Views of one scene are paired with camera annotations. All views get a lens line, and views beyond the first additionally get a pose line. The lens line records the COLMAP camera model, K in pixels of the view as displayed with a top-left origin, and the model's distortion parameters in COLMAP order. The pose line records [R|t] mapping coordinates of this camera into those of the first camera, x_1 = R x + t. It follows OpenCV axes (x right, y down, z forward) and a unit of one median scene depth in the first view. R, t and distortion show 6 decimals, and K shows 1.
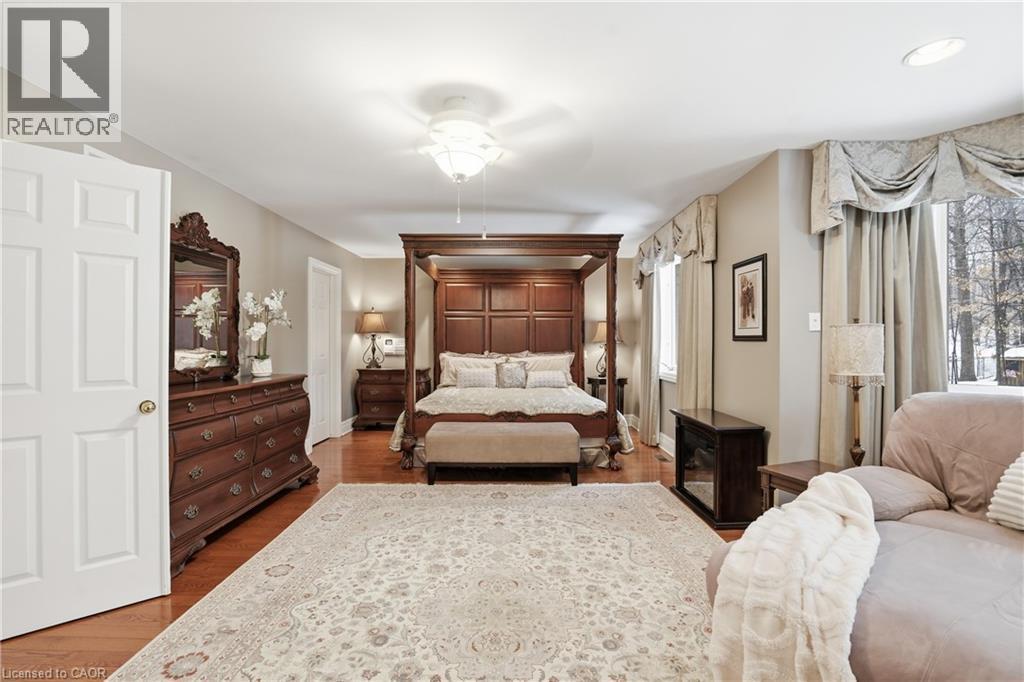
lens RADIAL K [[469.0, 0, 512.0], [0, 469.0, 341.0], [0, 0, 1]] dist [-0.065009, 0.024137]
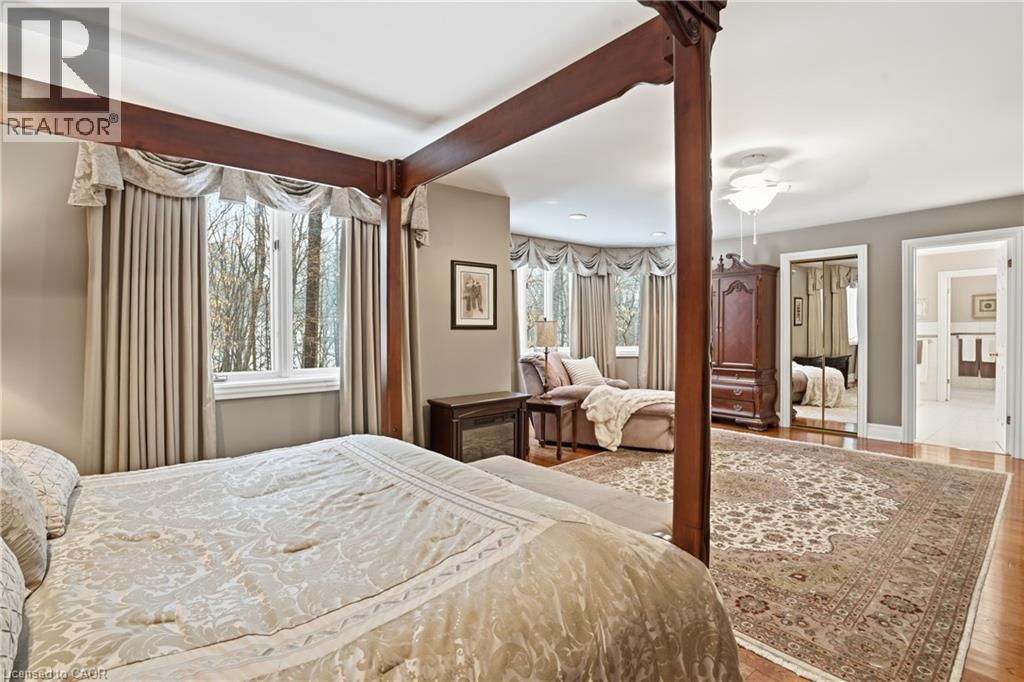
lens RADIAL K [[460.7, 0, 515.6], [0, 460.7, 334.3], [0, 0, 1]] dist [-0.062804, 0.019610]
pose [[-0.636508, -0.001345, 0.771269, -0.504754], [0.007321, 0.999943, 0.007786, 0.004723], [-0.771235, 0.010602, -0.636462, 1.728969]]
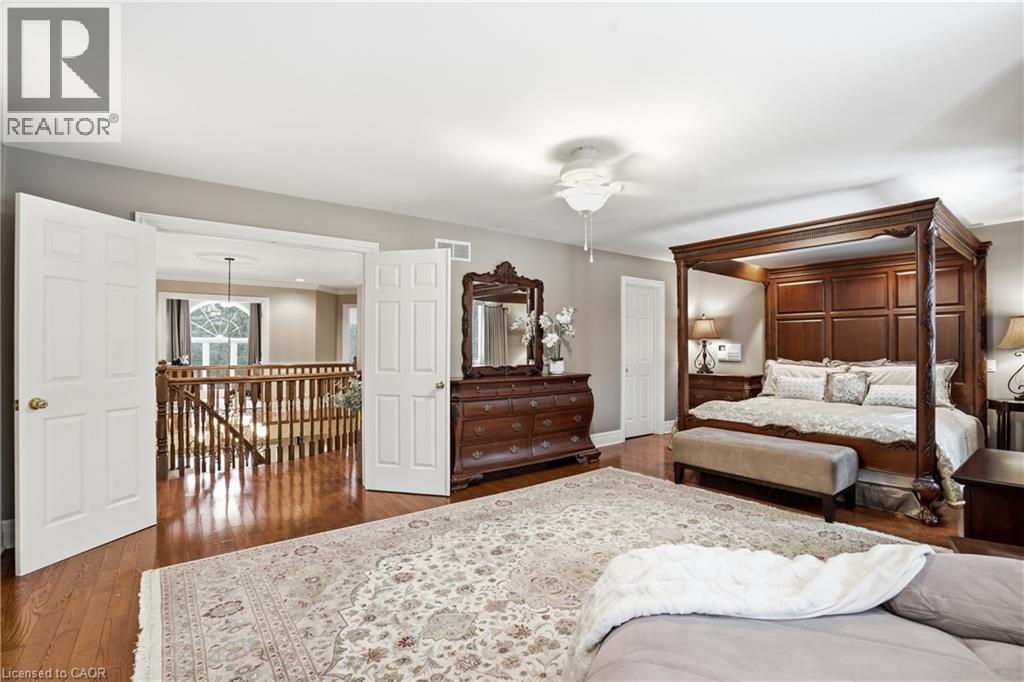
lens RADIAL K [[478.1, 0, 513.7], [0, 478.1, 343.8], [0, 0, 1]] dist [-0.068205, 0.026307]
pose [[0.602699, -0.007424, -0.797934, 0.545832], [0.002552, 0.999970, -0.007375, -0.000288], [0.797965, 0.002409, 0.602700, 0.075567]]
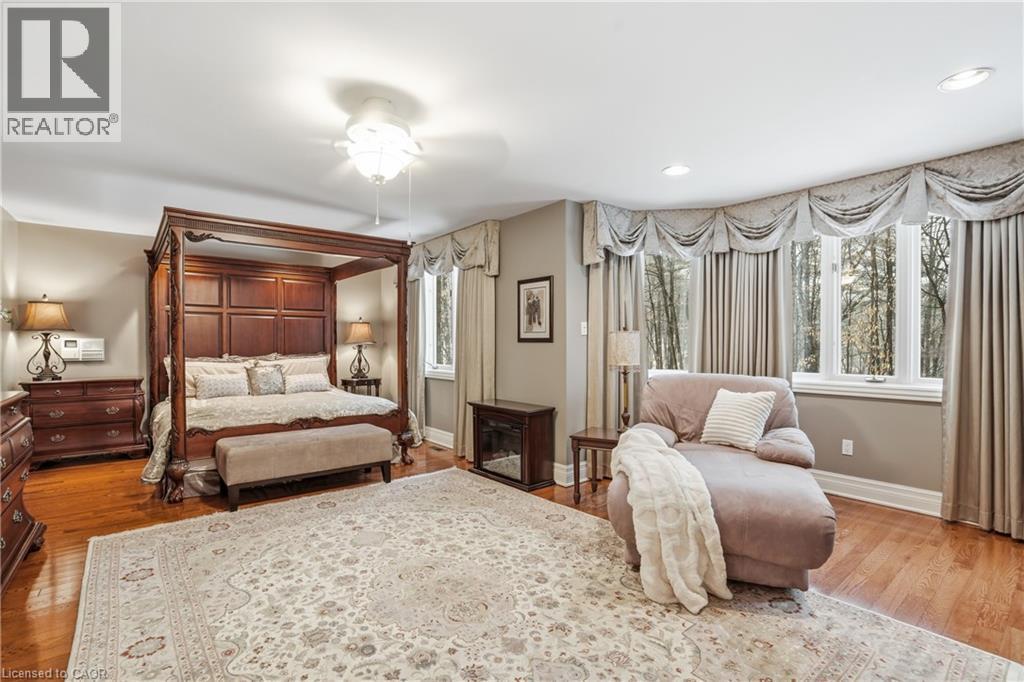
lens RADIAL K [[478.1, 0, 513.7], [0, 478.1, 343.8], [0, 0, 1]] dist [-0.068205, 0.026307]
pose [[0.765598, -0.001802, 0.643317, -0.392216], [-0.000378, 0.999995, 0.003251, -0.000046], [-0.643319, -0.002732, 0.765593, 0.025542]]
